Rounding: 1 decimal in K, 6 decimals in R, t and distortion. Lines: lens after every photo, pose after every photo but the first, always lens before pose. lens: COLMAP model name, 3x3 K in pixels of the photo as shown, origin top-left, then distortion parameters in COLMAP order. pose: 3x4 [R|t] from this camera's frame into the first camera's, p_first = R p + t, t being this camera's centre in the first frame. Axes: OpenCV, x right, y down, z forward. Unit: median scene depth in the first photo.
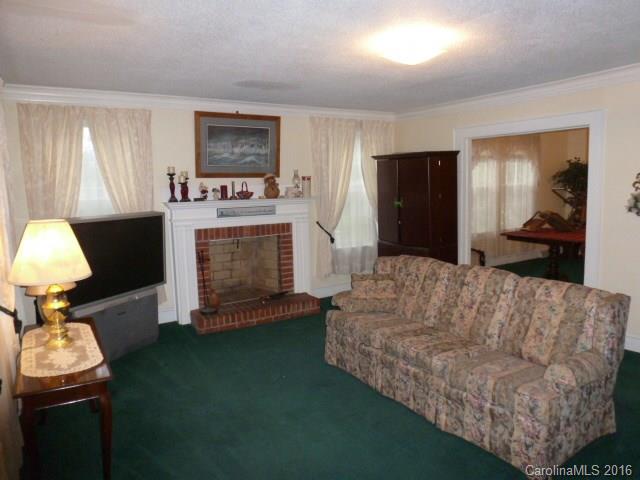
lens RADIAL K [[457.1, 0, 323.9], [0, 457.1, 242.4], [0, 0, 1]] dist [-0.053957, 0.004606]
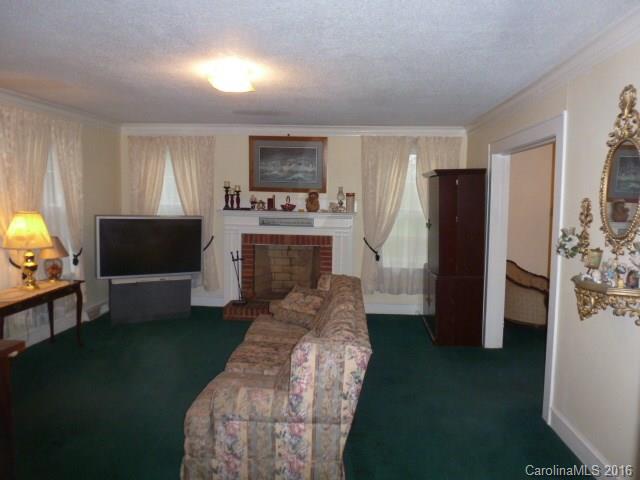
lens RADIAL K [[457.1, 0, 324.4], [0, 457.1, 236.2], [0, 0, 1]] dist [-0.053957, 0.004606]
pose [[0.813912, 0.085233, -0.574702, 0.561582], [-0.112020, 0.993642, -0.011281, -0.031043], [0.570087, 0.073560, 0.818285, 0.133751]]
